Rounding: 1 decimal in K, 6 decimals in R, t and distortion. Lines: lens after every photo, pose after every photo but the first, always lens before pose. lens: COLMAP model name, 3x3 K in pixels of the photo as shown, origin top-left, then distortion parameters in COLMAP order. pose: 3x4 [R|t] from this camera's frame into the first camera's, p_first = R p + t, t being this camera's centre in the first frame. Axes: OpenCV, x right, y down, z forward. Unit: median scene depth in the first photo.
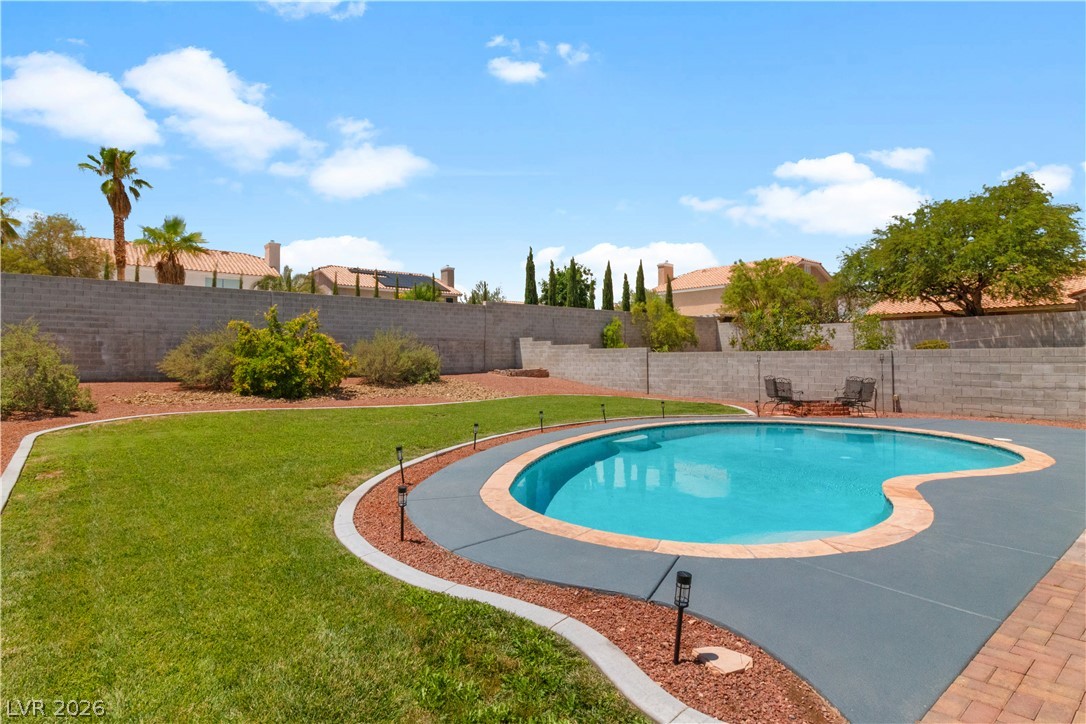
lens RADIAL K [[573.1, 0, 549.0], [0, 573.1, 349.0], [0, 0, 1]] dist [-0.000399, 0.000272]
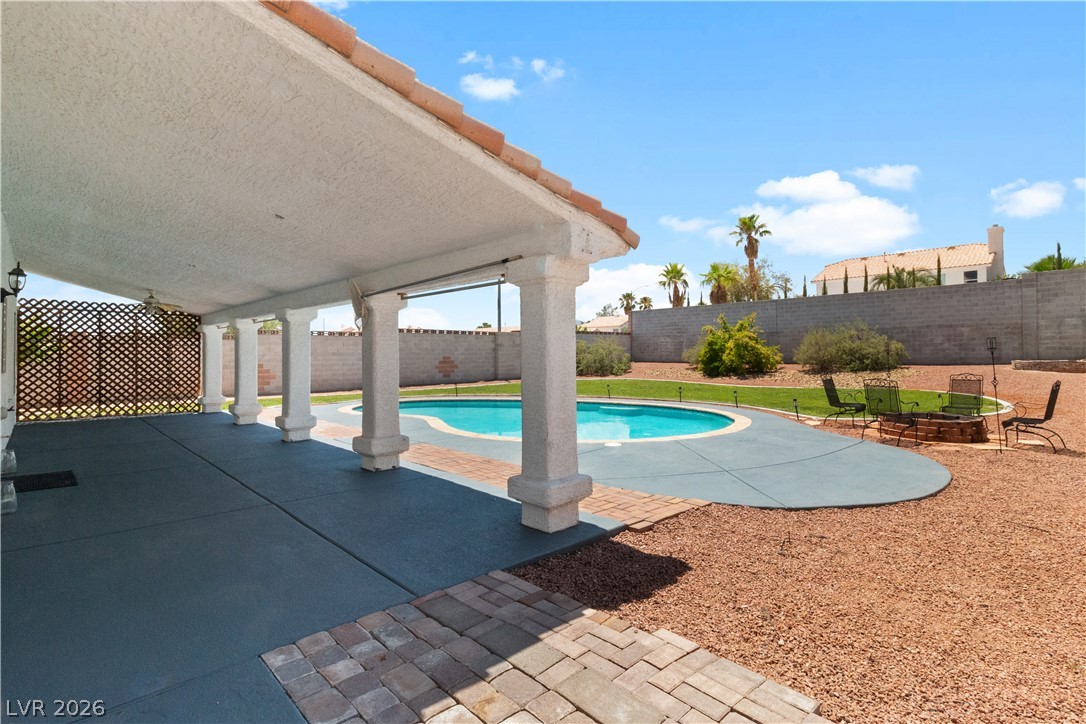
lens RADIAL K [[511.4, 0, 548.9], [0, 511.4, 348.0], [0, 0, 1]] dist [0.001910, 0.001536]
pose [[0.082523, -0.008711, -0.996551, 0.764508], [0.026708, 0.999622, -0.006526, 0.008309], [0.996231, -0.026078, 0.082725, 0.418179]]
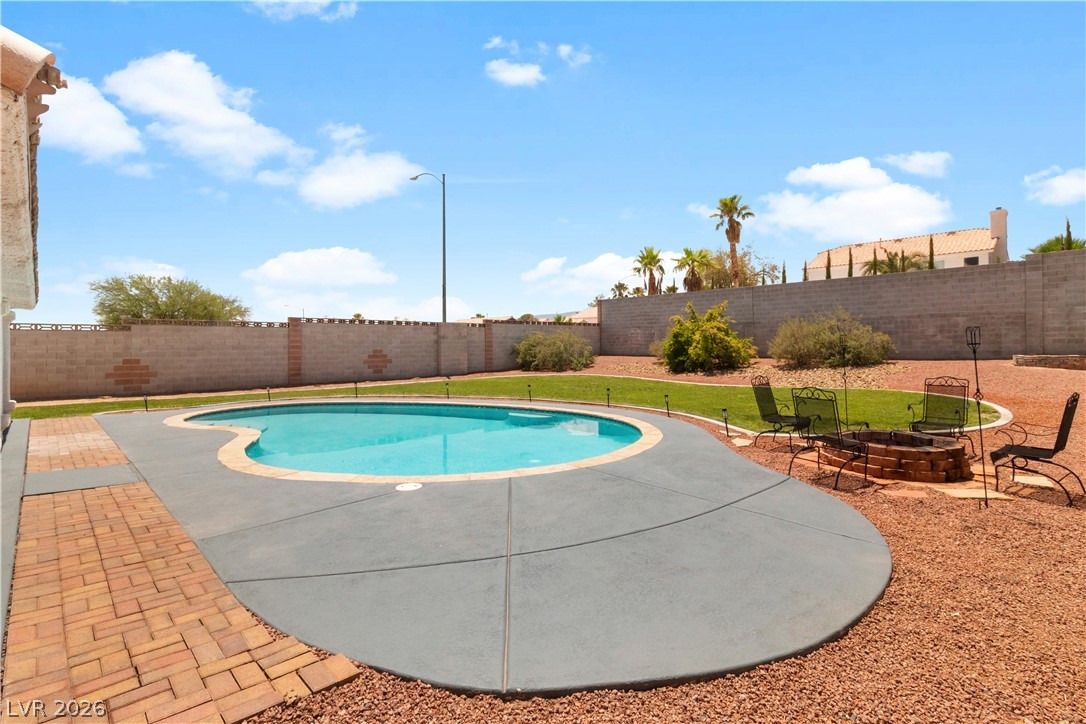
lens RADIAL K [[515.6, 0, 549.7], [0, 515.6, 344.0], [0, 0, 1]] dist [0.003902, 0.000813]
pose [[0.082890, -0.000056, -0.996559, 0.651104], [0.026441, 0.999648, 0.002143, 0.009065], [0.996208, -0.026528, 0.082863, 0.544654]]
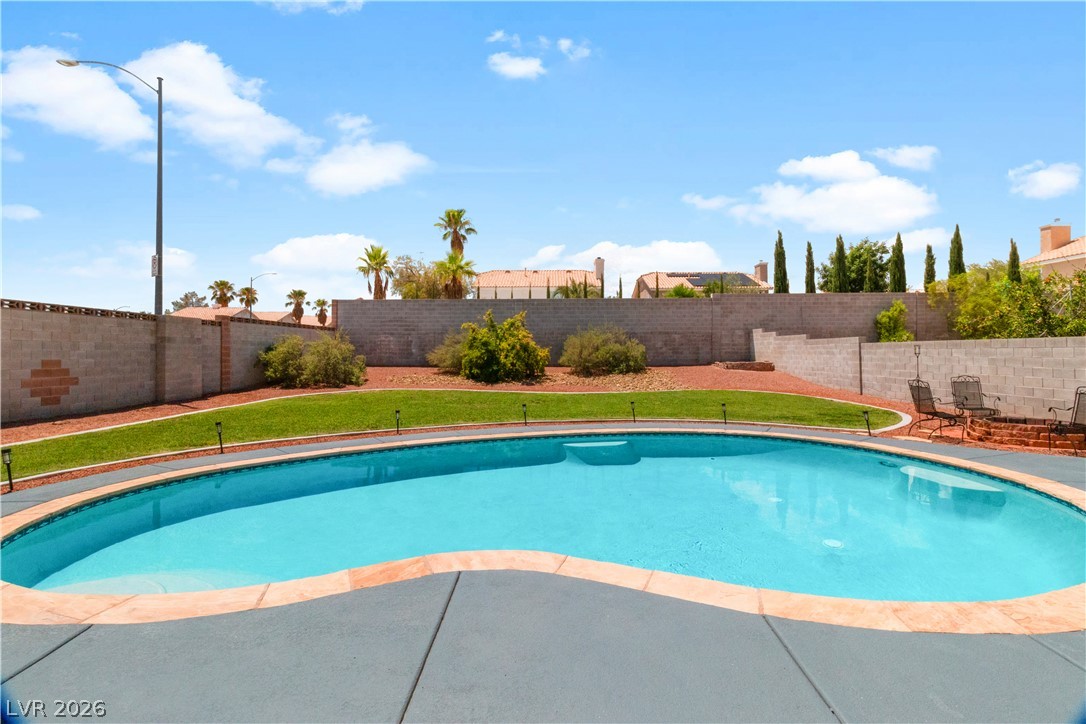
lens RADIAL K [[497.1, 0, 548.2], [0, 497.1, 347.4], [0, 0, 1]] dist [0.000375, -0.000001]
pose [[0.765439, -0.006587, -0.643475, 0.325596], [0.012630, 0.999909, 0.004788, 0.004220], [0.643385, -0.011793, 0.765452, 0.213274]]
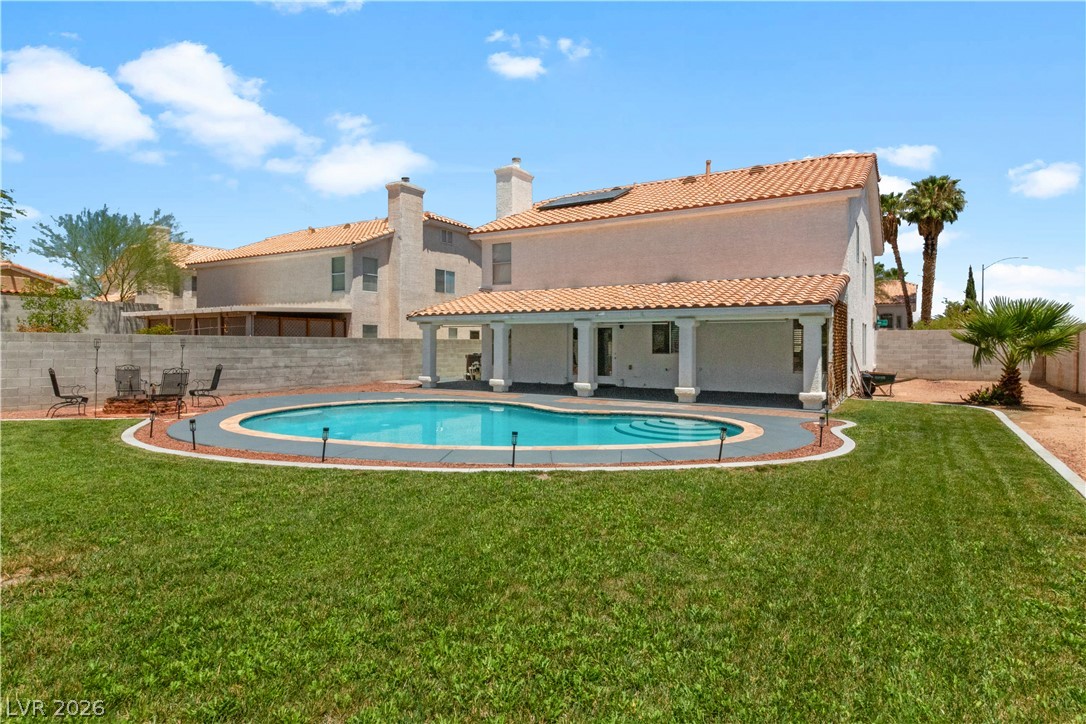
lens RADIAL K [[596.4, 0, 548.7], [0, 596.4, 343.9], [0, 0, 1]] dist [0.003918, 0.000723]
pose [[-0.319375, 0.003591, 0.947622, -0.409771], [-0.020605, 0.999730, -0.010732, 0.010844], [-0.947404, -0.022953, -0.319215, 0.560444]]
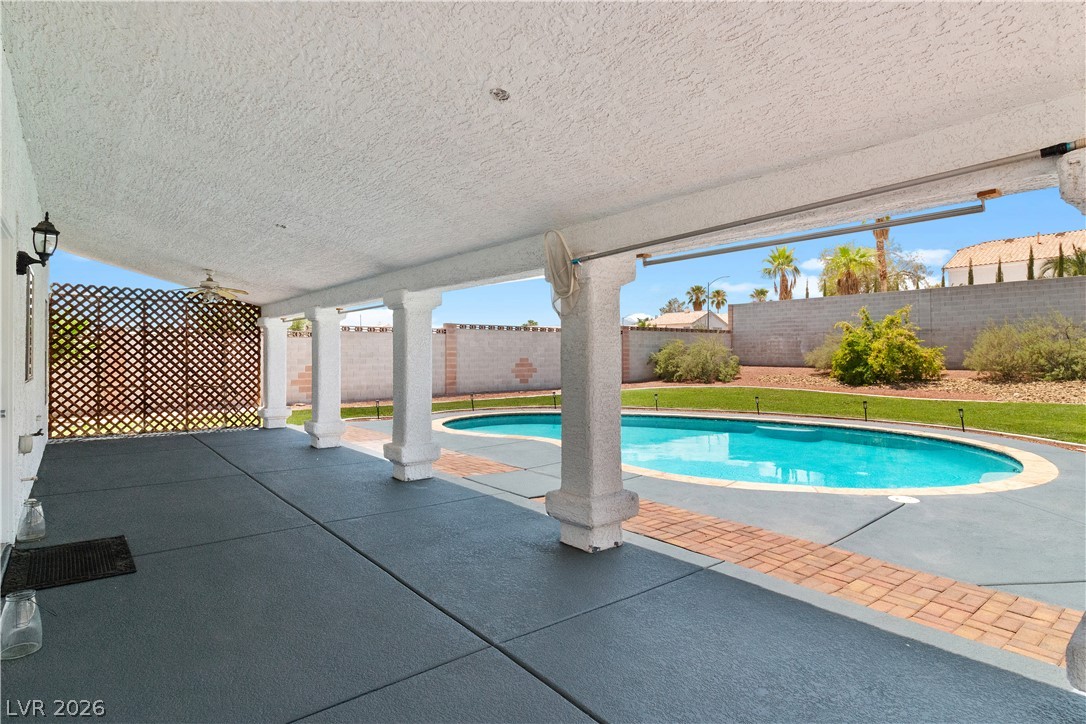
lens RADIAL K [[566.5, 0, 549.1], [0, 566.5, 352.8], [0, 0, 1]] dist [0.000189, -0.000228]
pose [[-0.000513, -0.000659, -1.000000, 0.659414], [0.022015, 0.999757, -0.000670, 0.005466], [0.999758, -0.022015, -0.000498, 0.328526]]
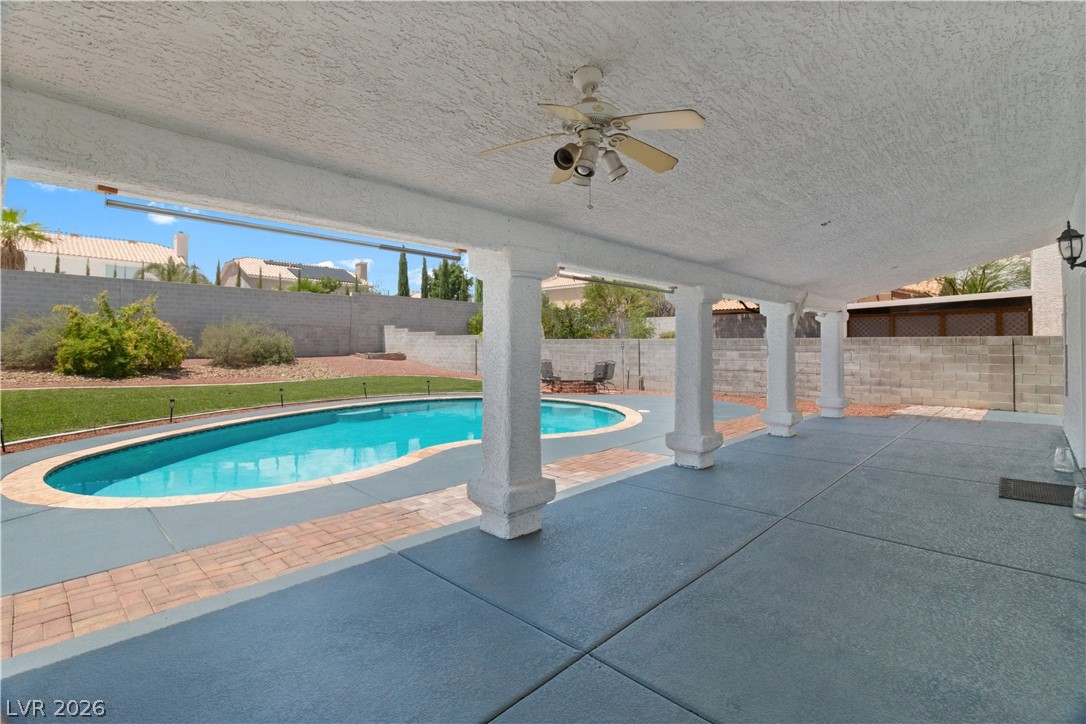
lens RADIAL K [[500.0, 0, 546.7], [0, 500.0, 339.2], [0, 0, 1]] dist [0.001209, 0.000176]
pose [[0.993432, 0.010784, 0.113913, 0.226309], [-0.011381, 0.999925, 0.004586, -0.000243], [-0.113855, -0.005852, 0.993480, -0.026285]]
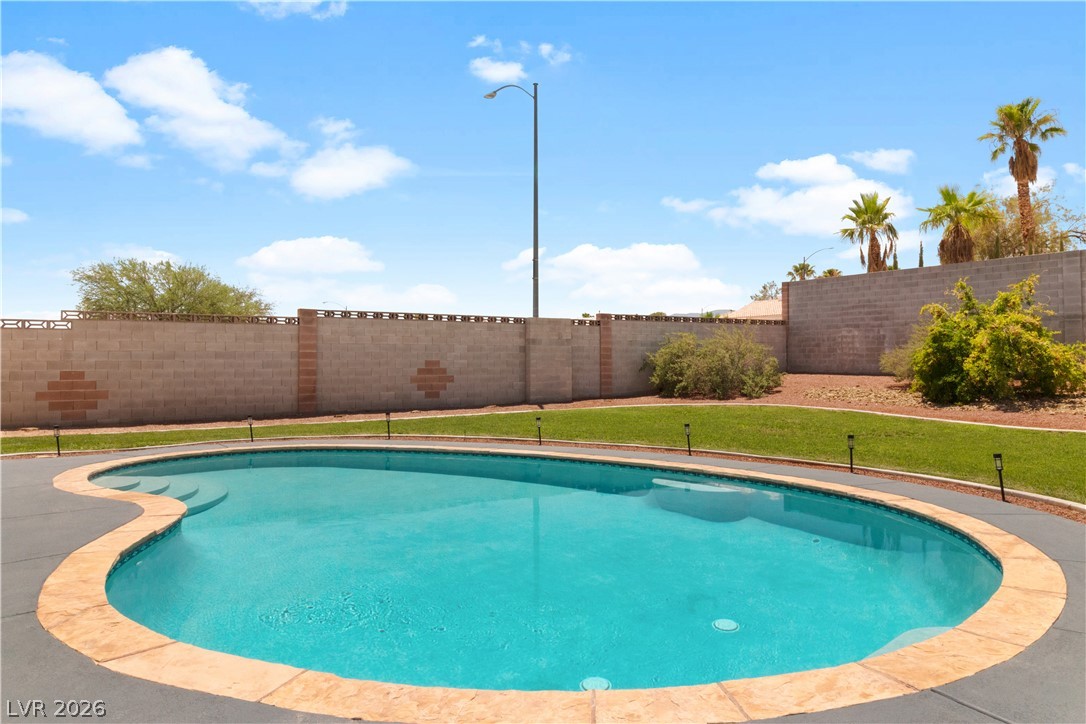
lens RADIAL K [[741.4, 0, 551.1], [0, 741.4, 350.0], [0, 0, 1]] dist [0.002532, 0.000799]
pose [[-0.099455, -0.010130, -0.994990, 0.511115], [0.022426, 0.999671, -0.012420, 0.015308], [0.994789, -0.023549, -0.099195, 0.530295]]
